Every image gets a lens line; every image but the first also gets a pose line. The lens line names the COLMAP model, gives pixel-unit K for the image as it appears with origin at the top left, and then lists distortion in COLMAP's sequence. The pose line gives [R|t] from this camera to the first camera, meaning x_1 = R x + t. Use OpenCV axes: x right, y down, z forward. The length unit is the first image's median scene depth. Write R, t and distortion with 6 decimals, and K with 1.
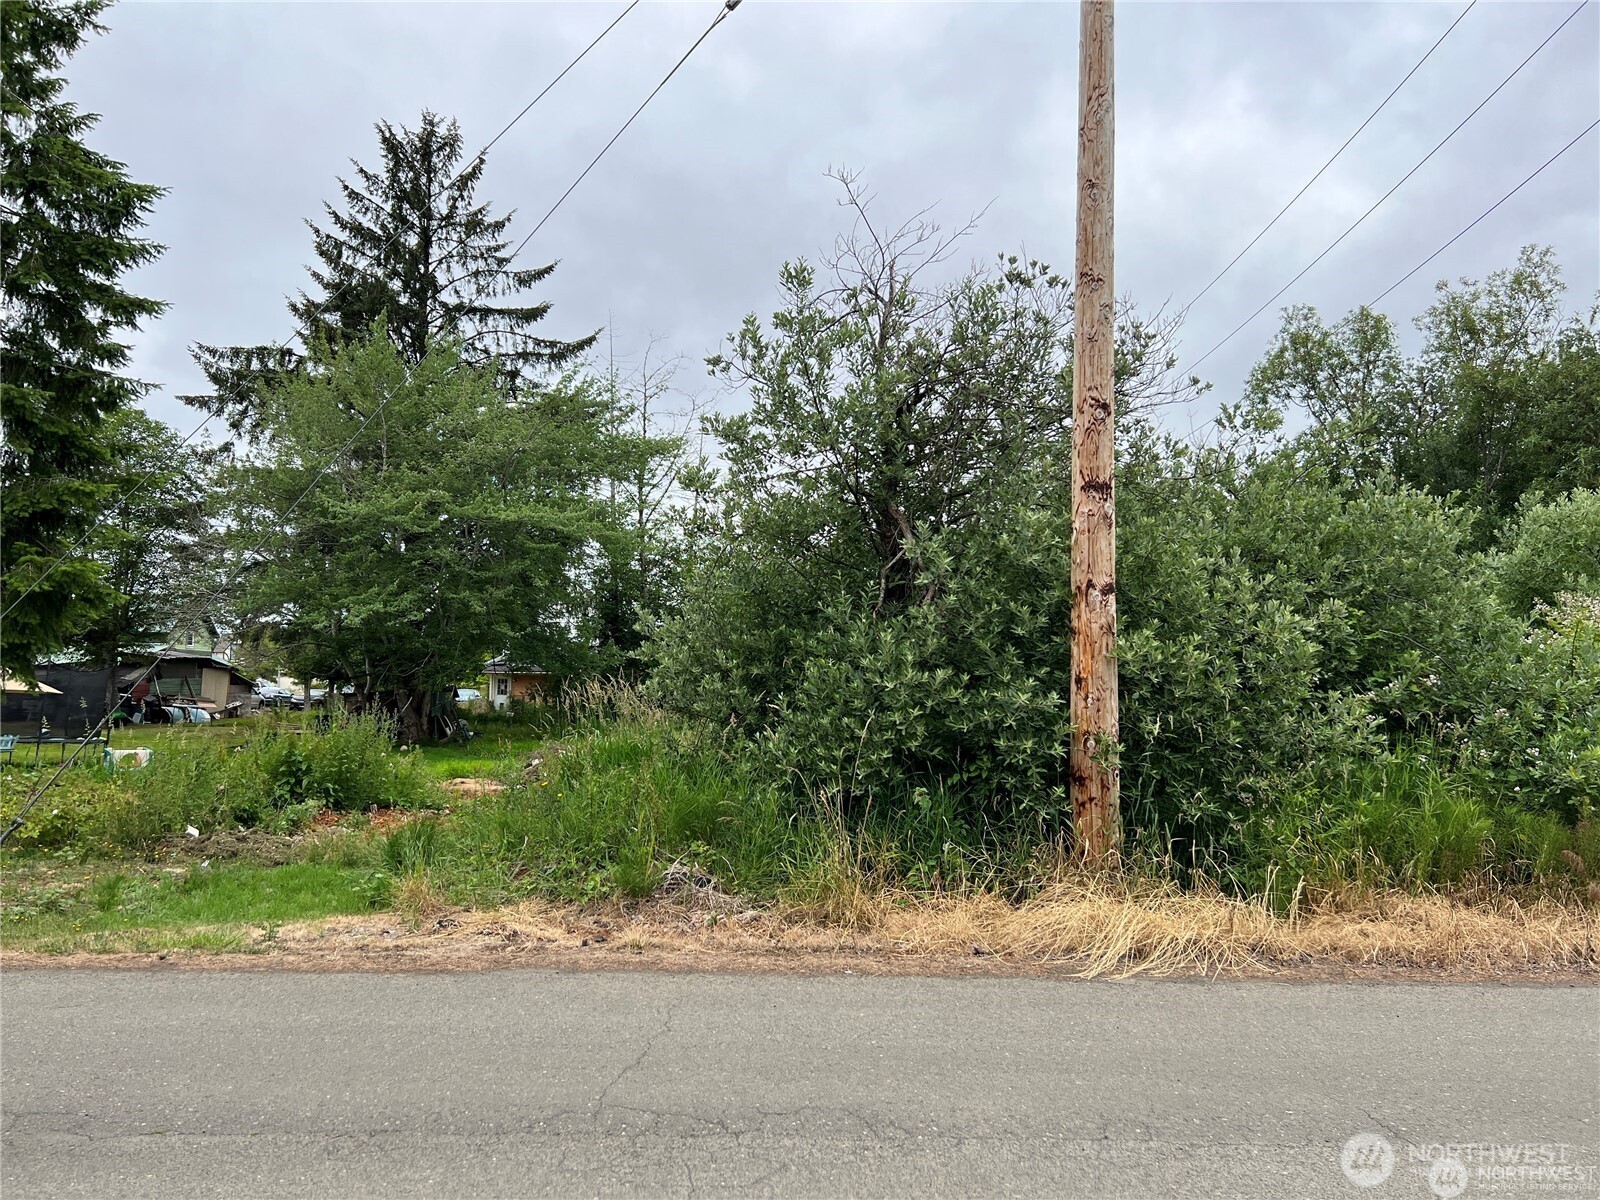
lens RADIAL K [[1226.4, 0, 800.0], [0, 1226.4, 600.0], [0, 0, 1]] dist [0.055275, -0.067281]
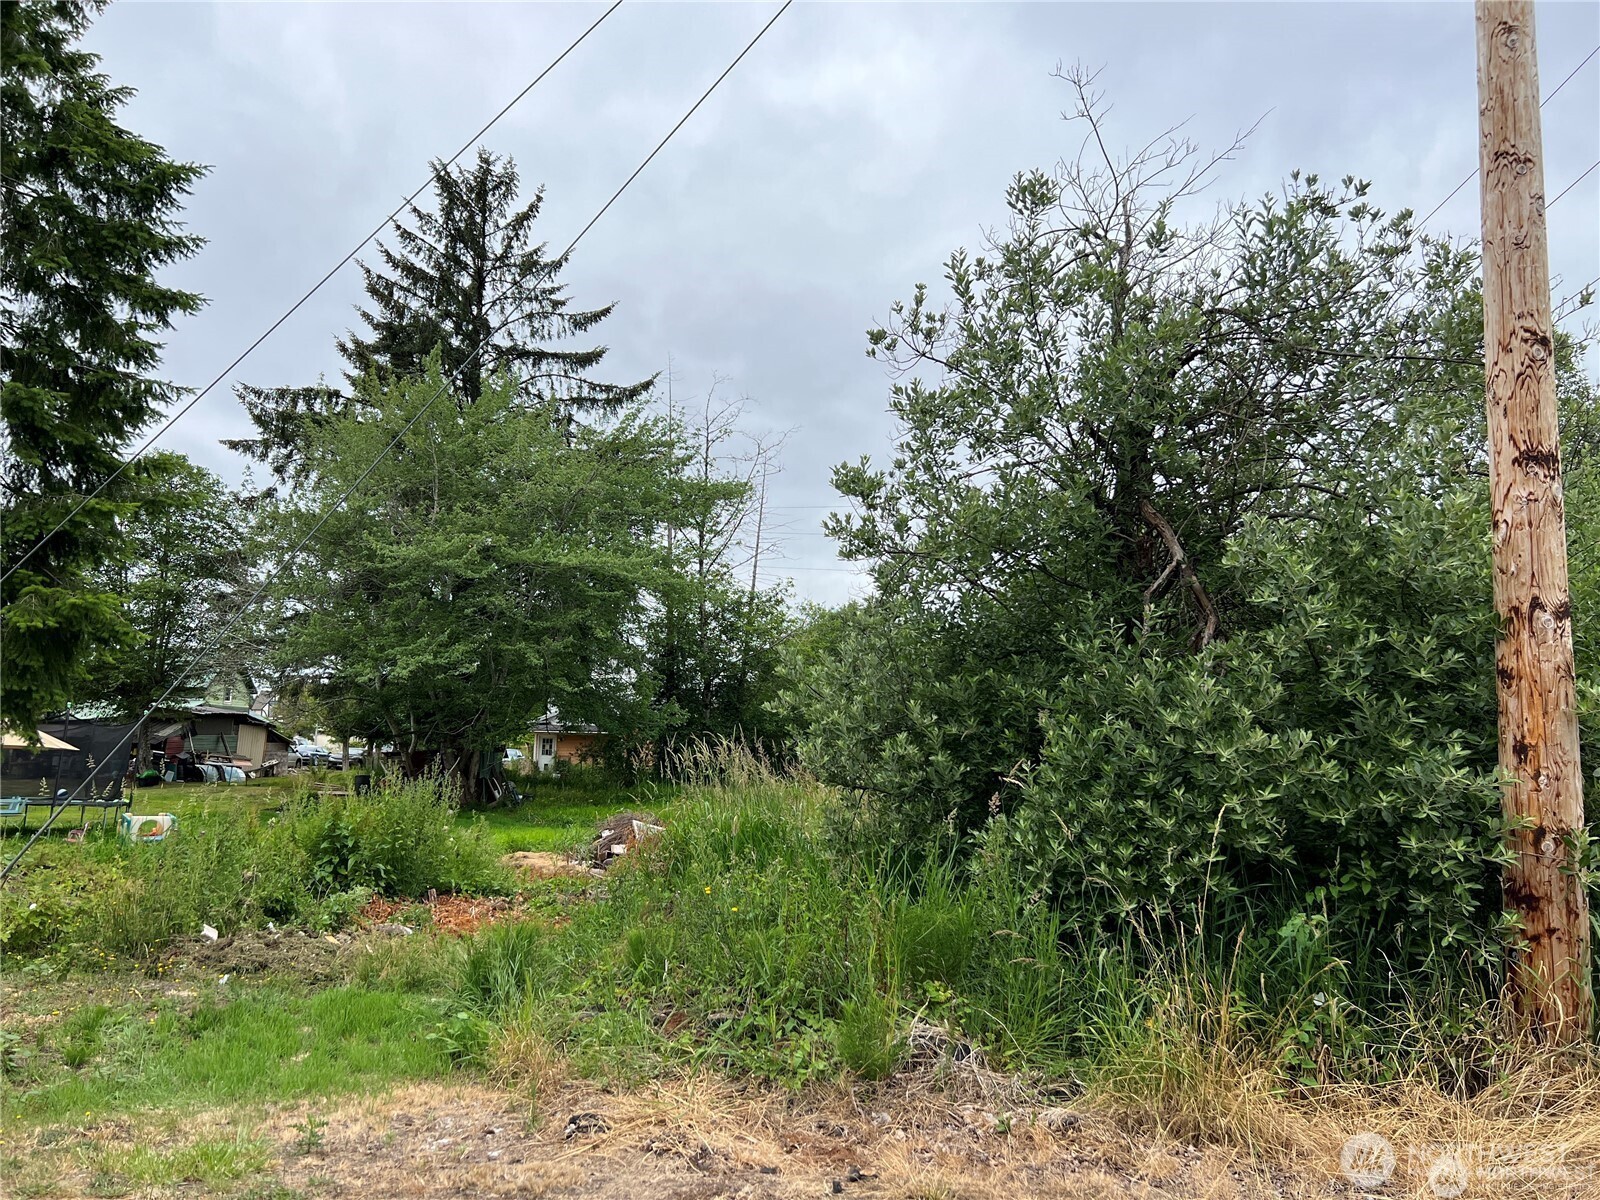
lens RADIAL K [[1240.5, 0, 801.5], [0, 1240.5, 609.4], [0, 0, 1]] dist [0.065020, -0.082811]
pose [[0.999513, 0.006864, -0.030445, -0.050521], [-0.008130, 0.999099, -0.041653, 0.007887], [0.030132, 0.041881, 0.998668, 0.112432]]
